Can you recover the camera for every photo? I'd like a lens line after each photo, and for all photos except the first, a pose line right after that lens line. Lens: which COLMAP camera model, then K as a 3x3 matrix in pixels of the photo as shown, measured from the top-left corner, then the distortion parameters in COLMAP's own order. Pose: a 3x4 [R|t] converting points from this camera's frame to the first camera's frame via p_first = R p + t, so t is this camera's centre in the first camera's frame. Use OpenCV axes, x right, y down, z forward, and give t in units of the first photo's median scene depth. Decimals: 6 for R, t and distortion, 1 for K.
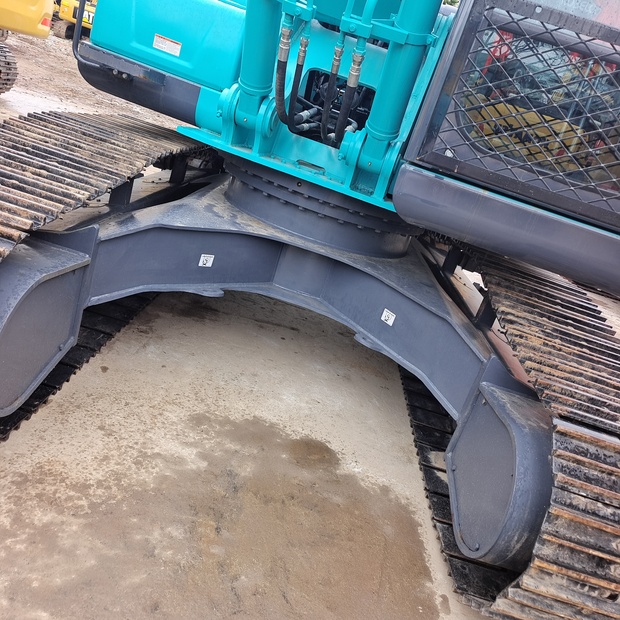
lens RADIAL K [[552.6, 0, 323.7], [0, 552.6, 320.0], [0, 0, 1]] dist [0.037885, -0.006060]
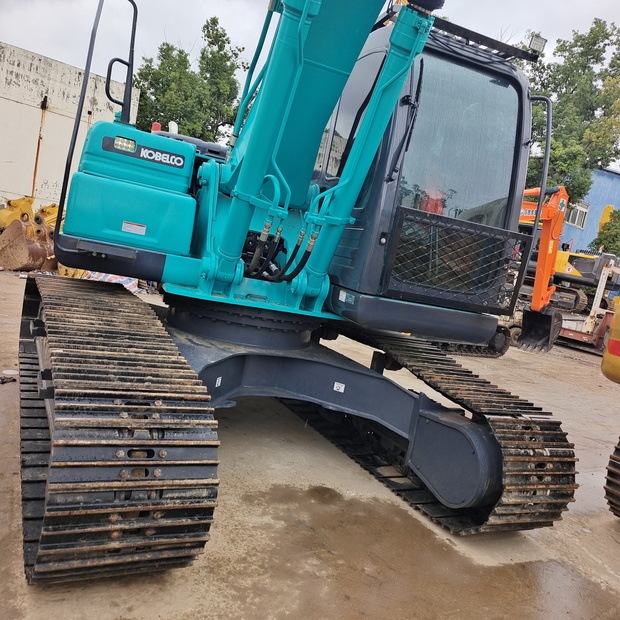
lens RADIAL K [[552.6, 0, 323.7], [0, 552.6, 320.0], [0, 0, 1]] dist [0.037885, -0.006060]
pose [[0.856106, -0.204704, 0.474530, -0.628360], [0.250886, 0.967372, -0.035319, -0.147740], [-0.451817, 0.149290, 0.879530, -0.334357]]
